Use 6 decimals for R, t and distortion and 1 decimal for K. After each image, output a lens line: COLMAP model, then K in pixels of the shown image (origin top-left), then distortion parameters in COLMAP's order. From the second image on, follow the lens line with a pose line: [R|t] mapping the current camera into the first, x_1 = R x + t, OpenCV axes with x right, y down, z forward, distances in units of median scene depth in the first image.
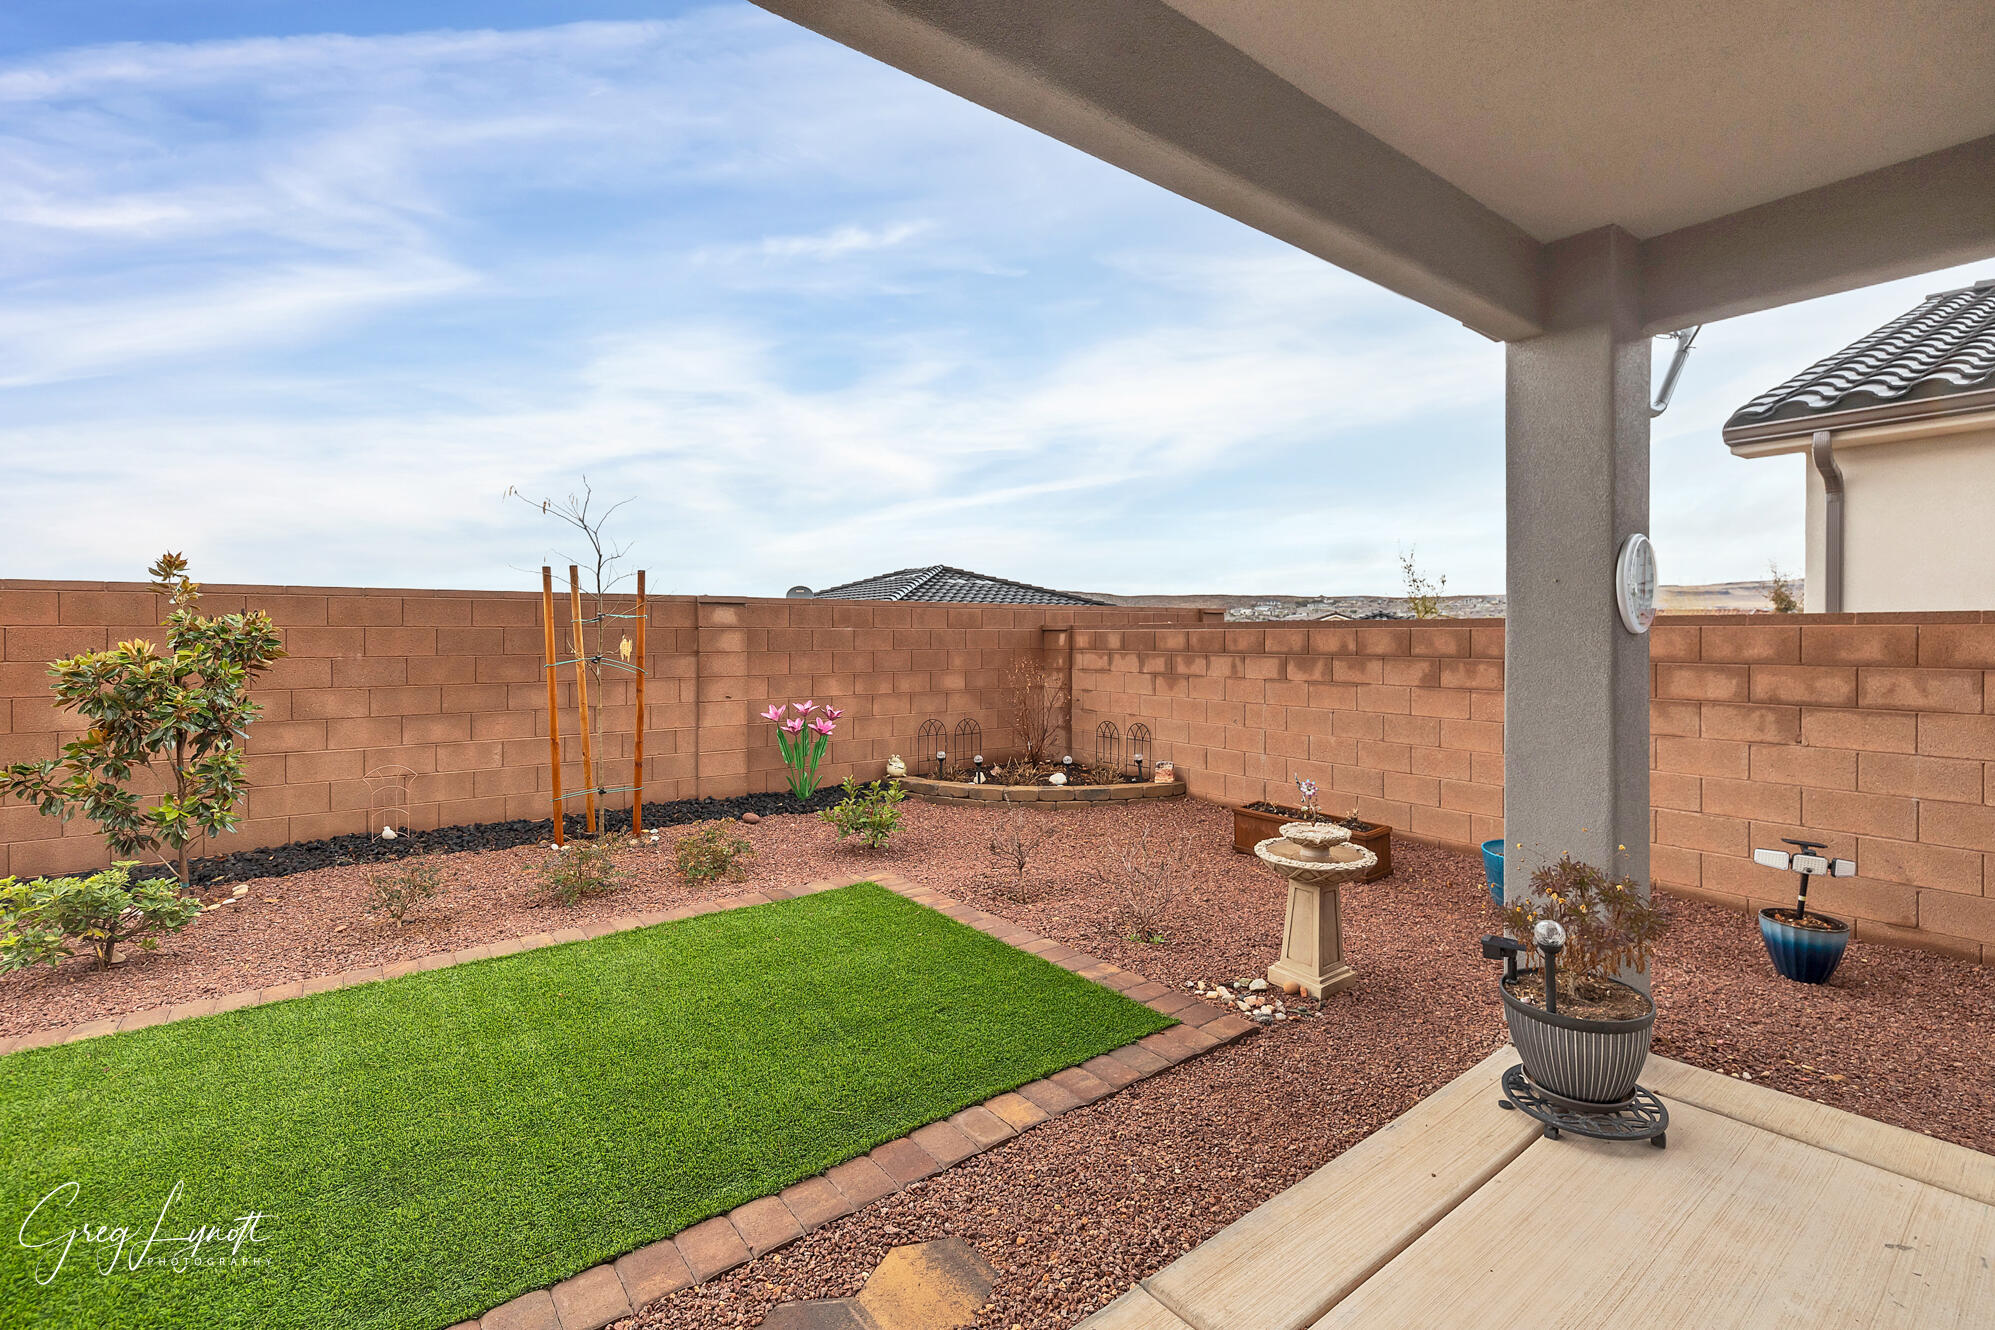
lens RADIAL K [[880.7, 0, 1012.4], [0, 880.7, 666.2], [0, 0, 1]] dist [0.003427, 0.002070]
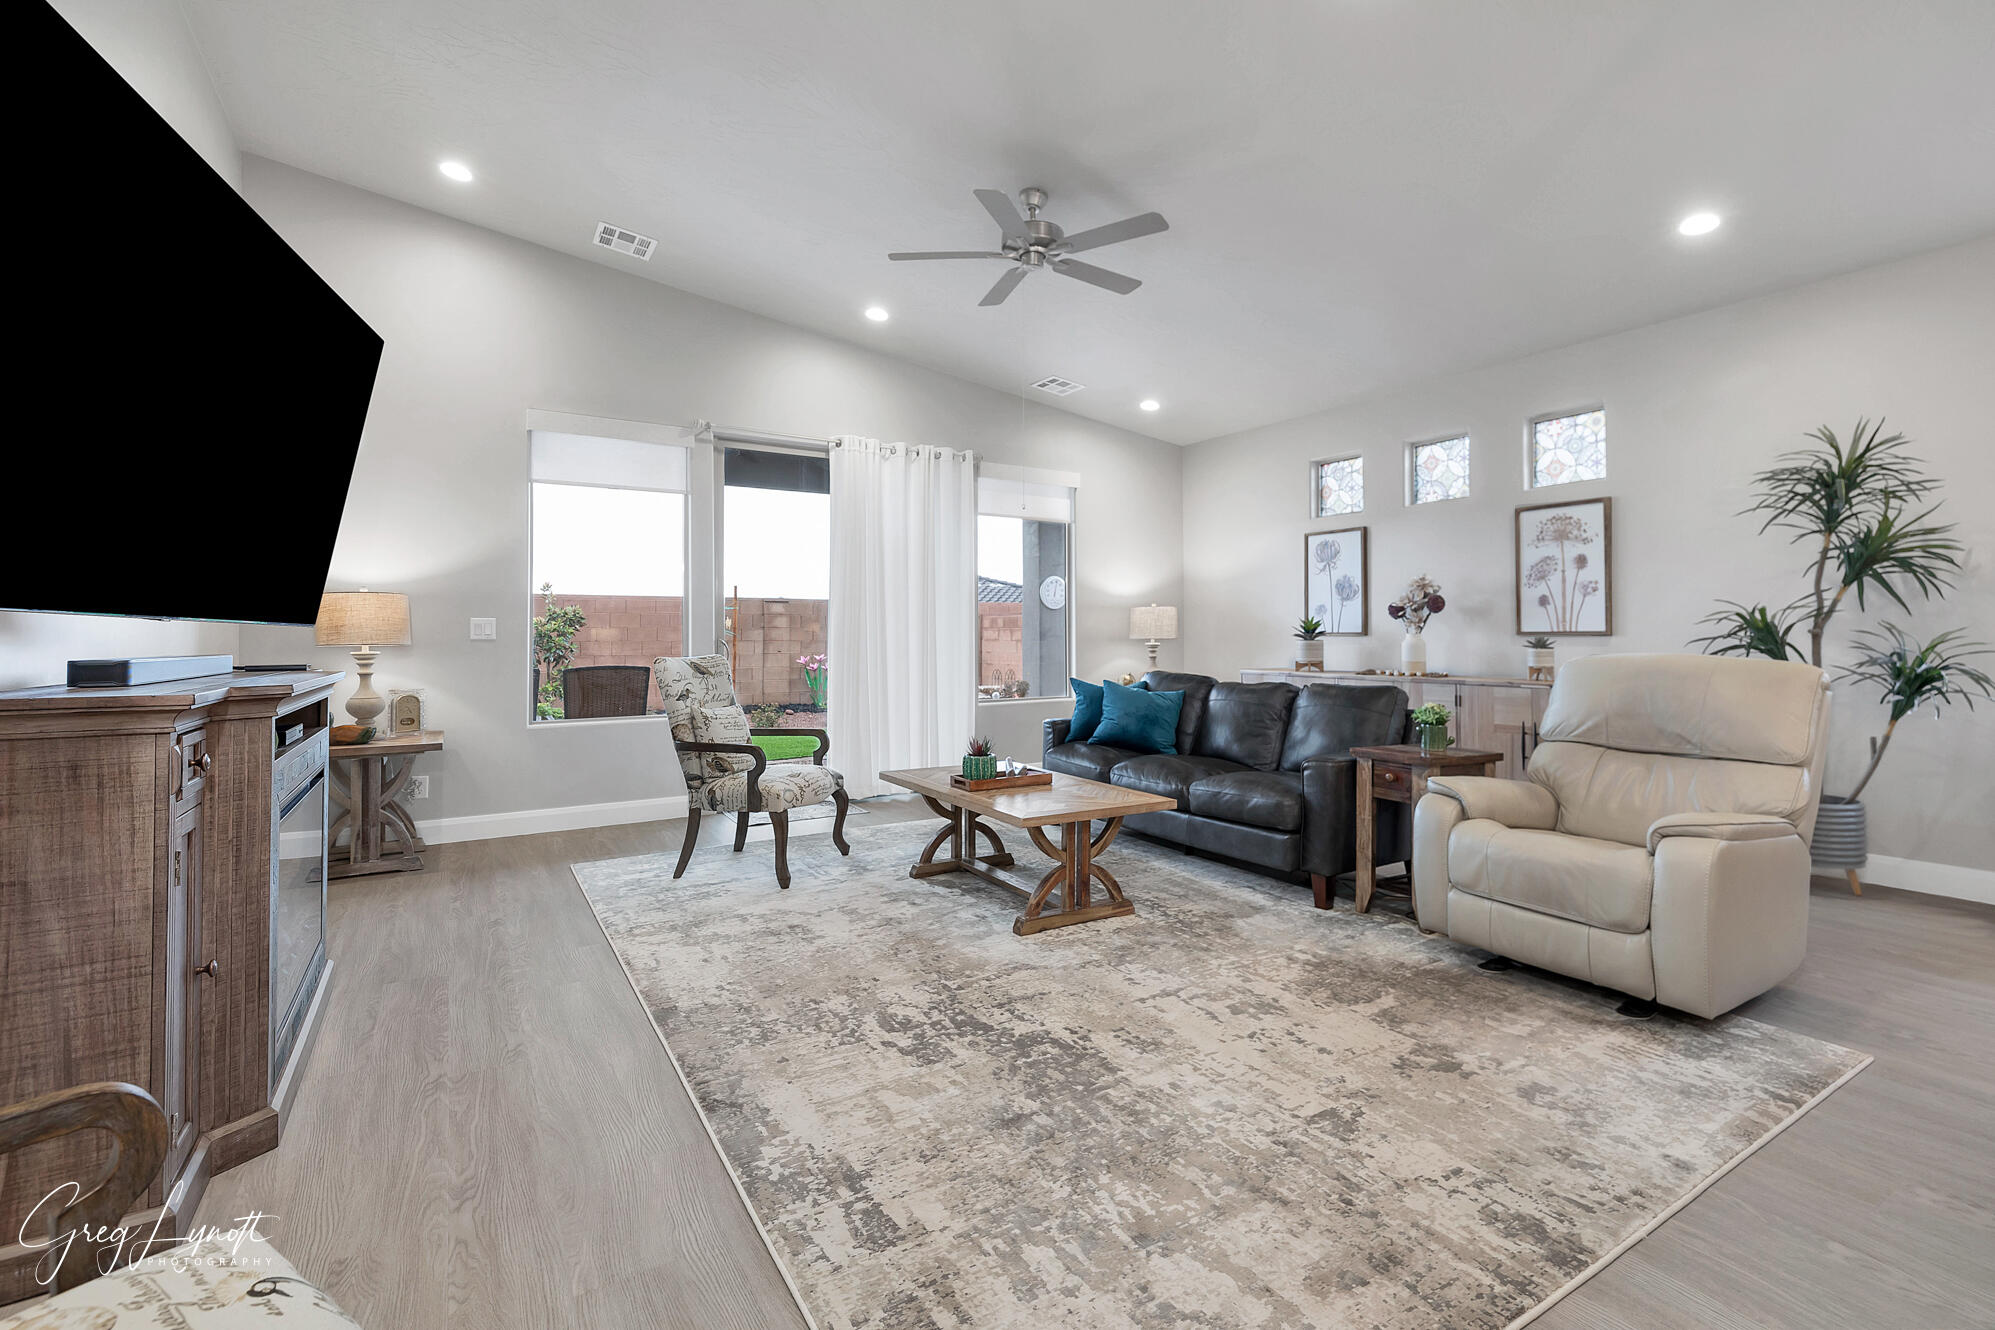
lens RADIAL K [[880.7, 0, 1020.1], [0, 880.7, 628.6], [0, 0, 1]] dist [0.003427, 0.002070]
pose [[0.995076, -0.002311, -0.099091, 0.384397], [-0.001815, 0.999136, -0.041526, 0.065365], [0.099101, 0.041501, 0.994212, -0.843718]]
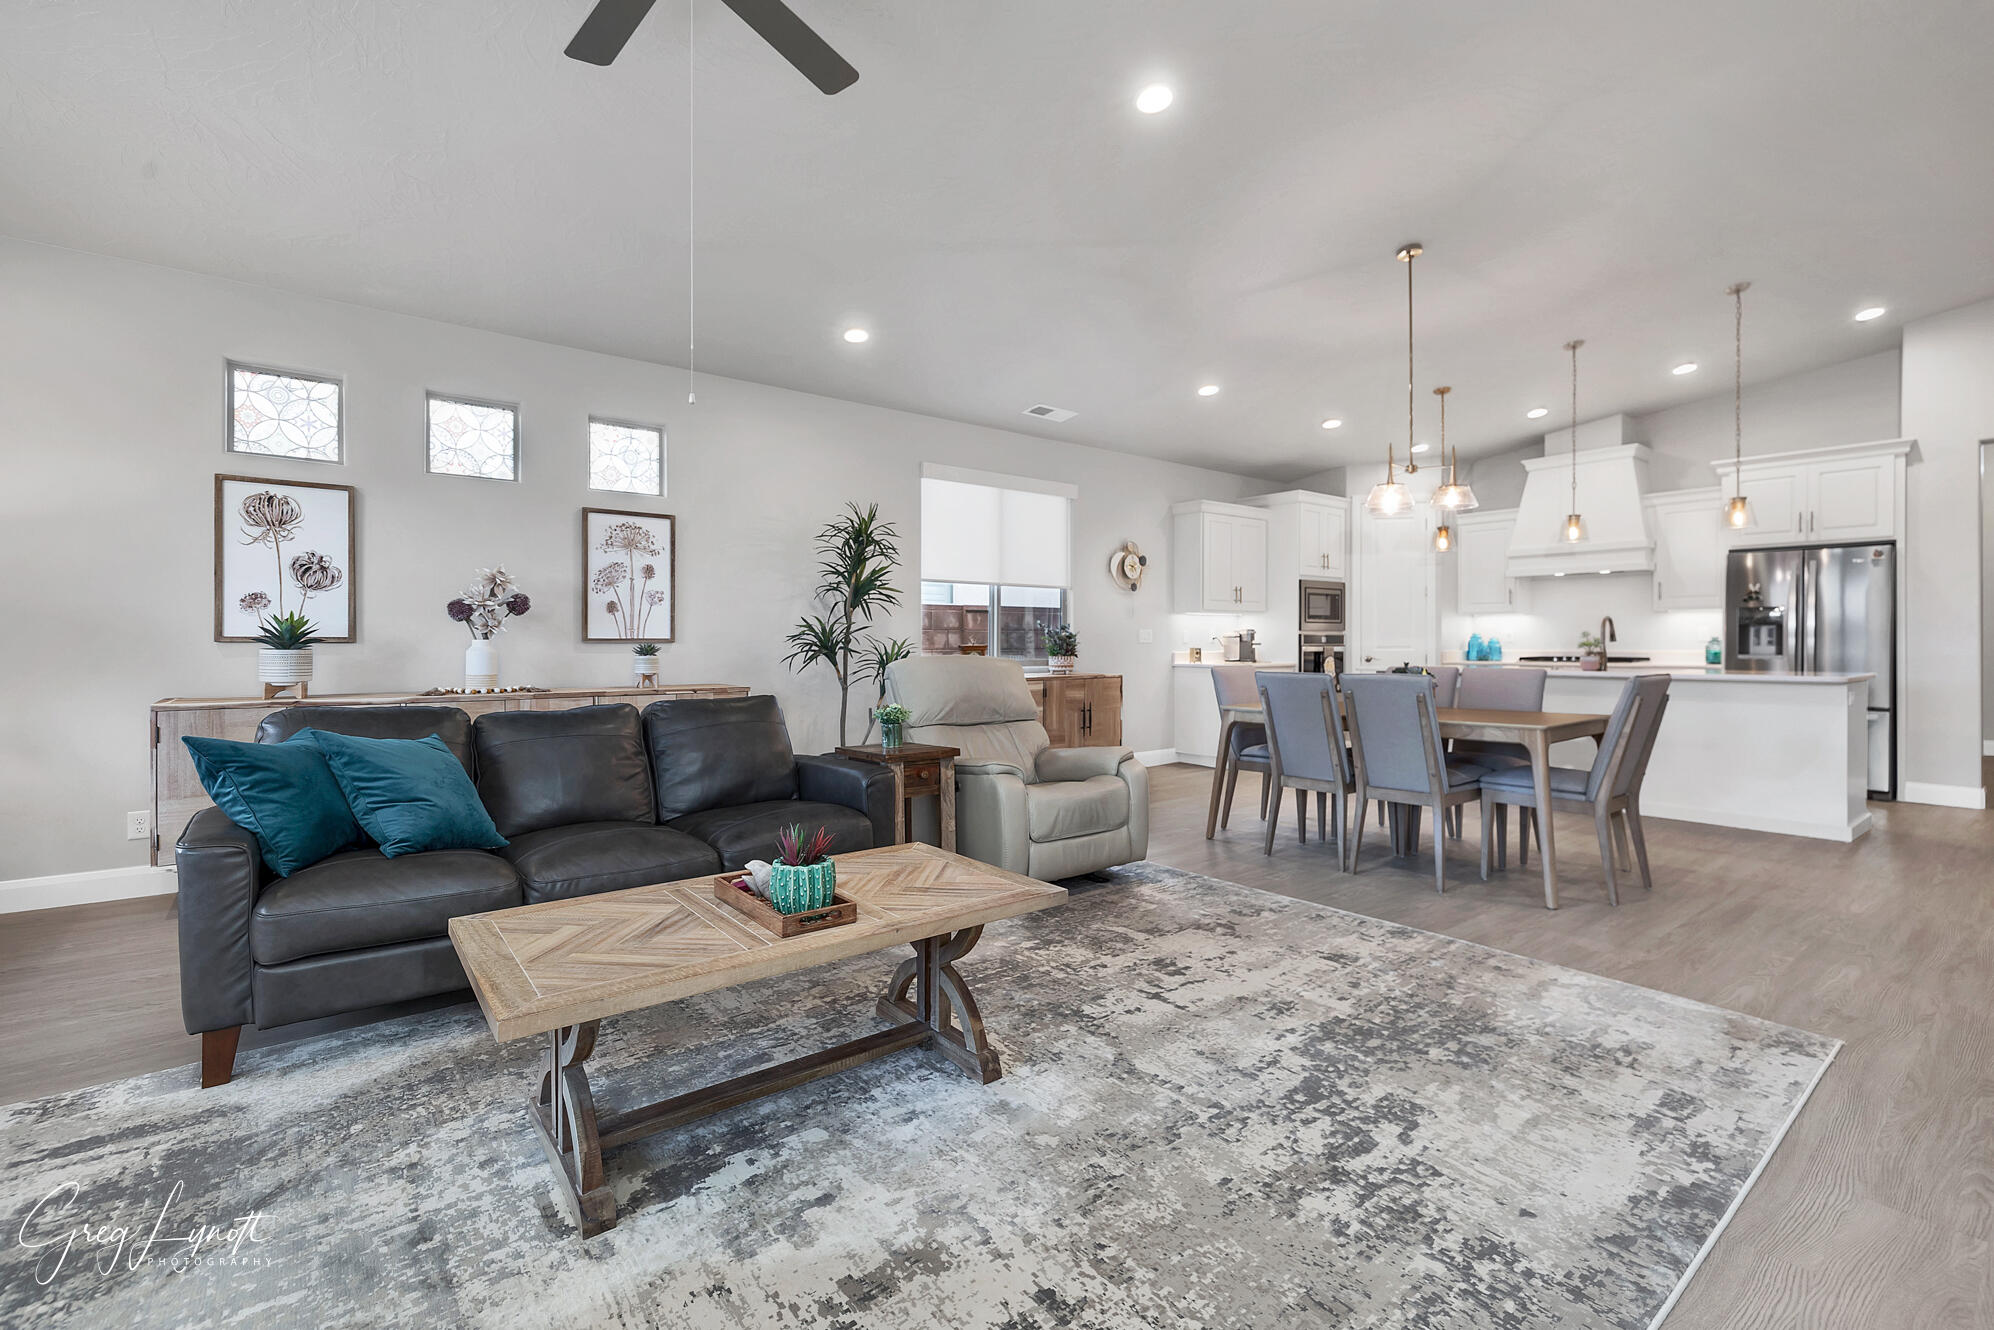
lens RADIAL K [[880.3, 0, 990.7], [0, 880.3, 647.0], [0, 0, 1]] dist [0.003427, 0.002070]
pose [[0.001899, -0.004406, 0.999988, 0.039789], [0.033960, 0.999414, 0.004339, 0.051601], [-0.999421, 0.033951, 0.002047, -0.401757]]
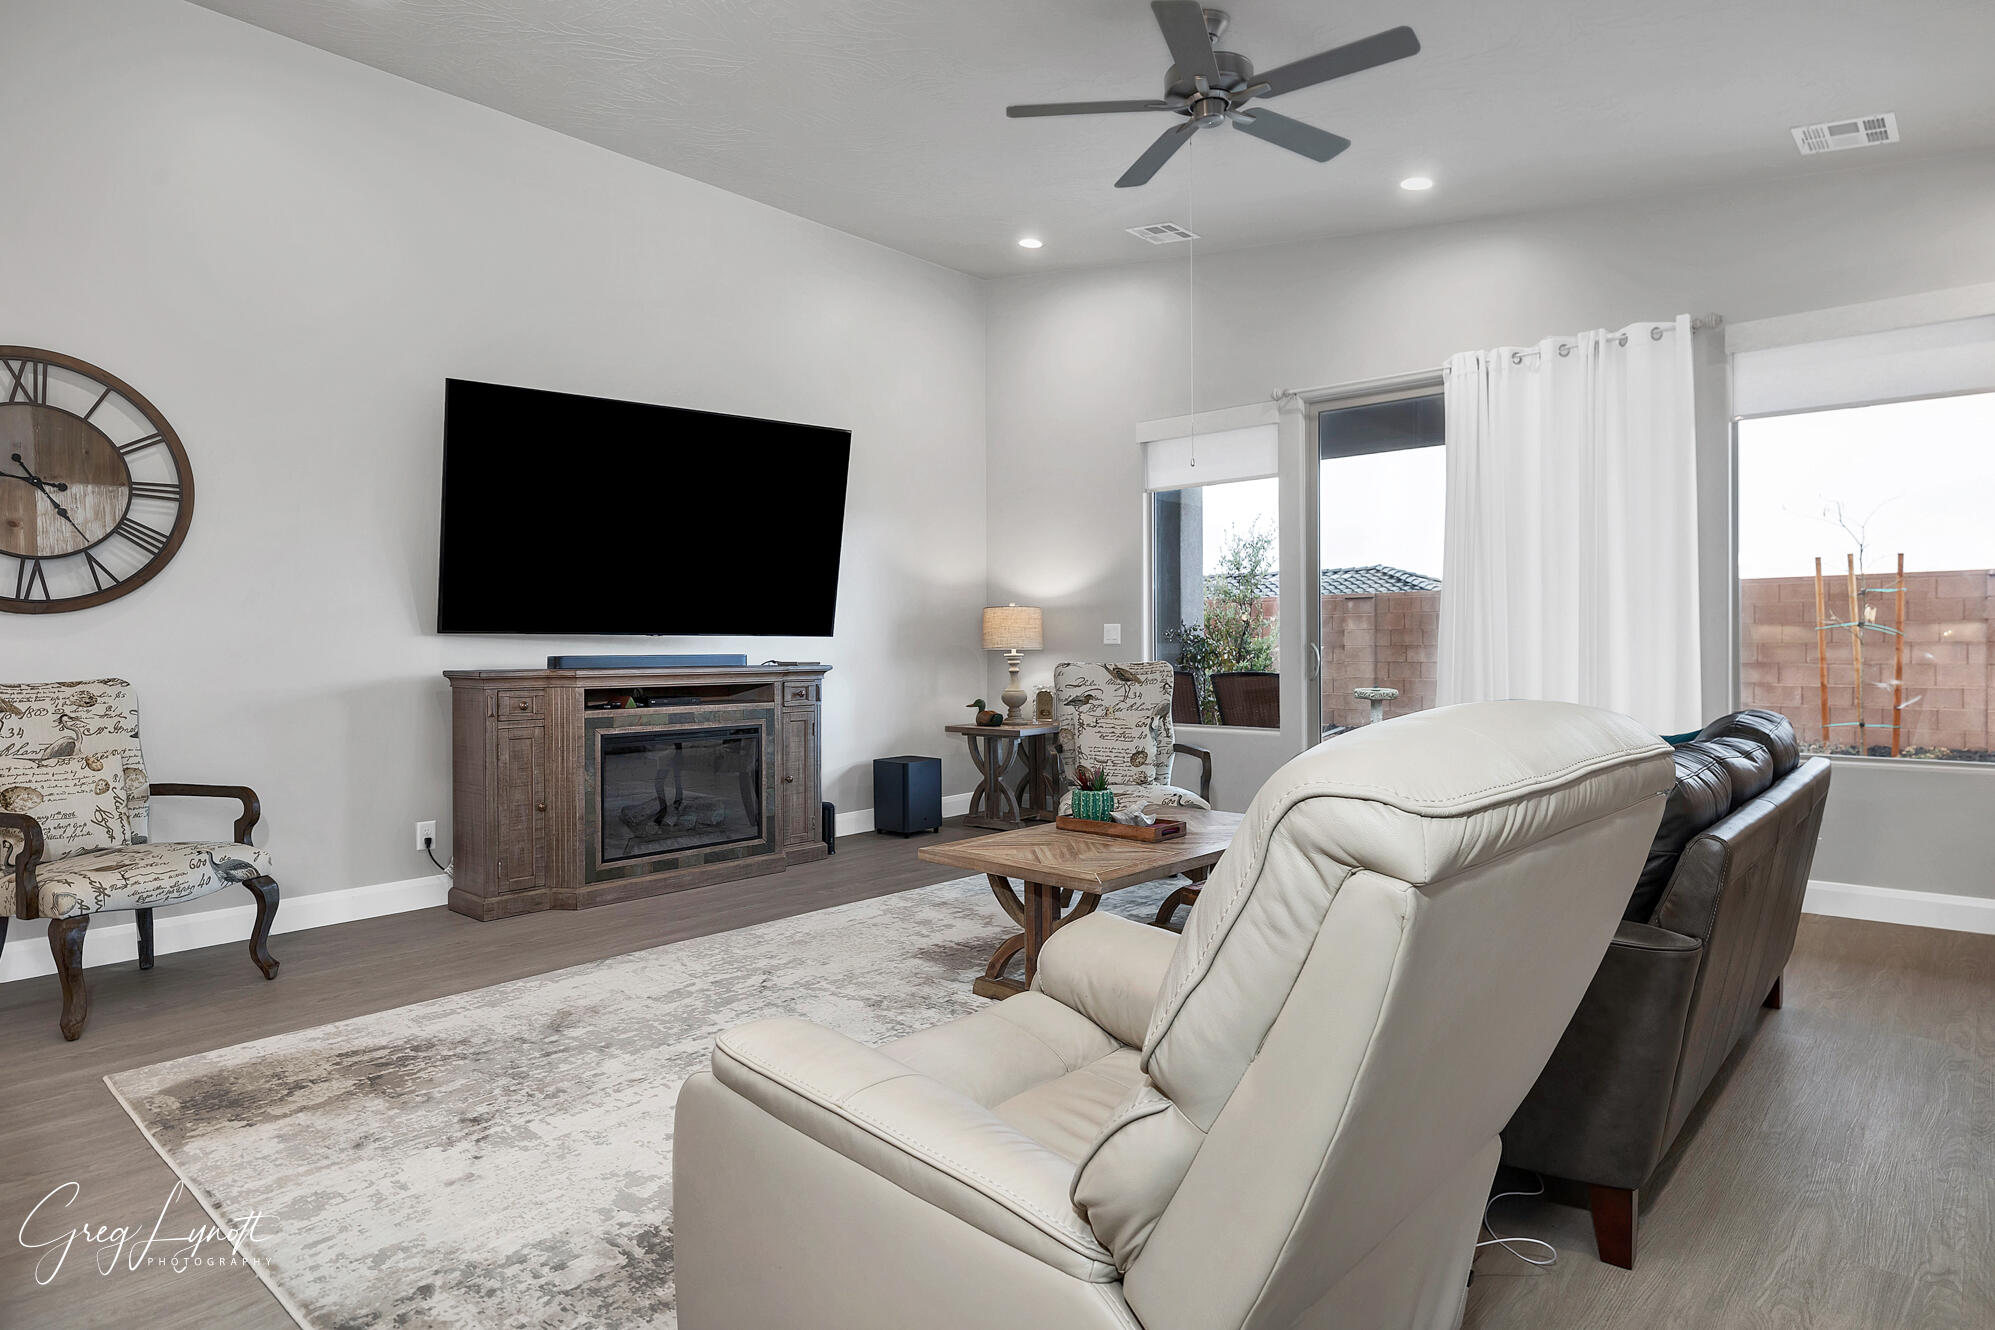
lens RADIAL K [[1126.1, 0, 1002.9], [0, 1126.1, 655.9], [0, 0, 1]] dist [0.000945, 0.000540]
pose [[0.182397, 0.010855, -0.983165, 0.815185], [-0.025757, 0.999649, 0.006259, 0.052871], [0.982887, 0.024182, 0.182613, -0.478977]]
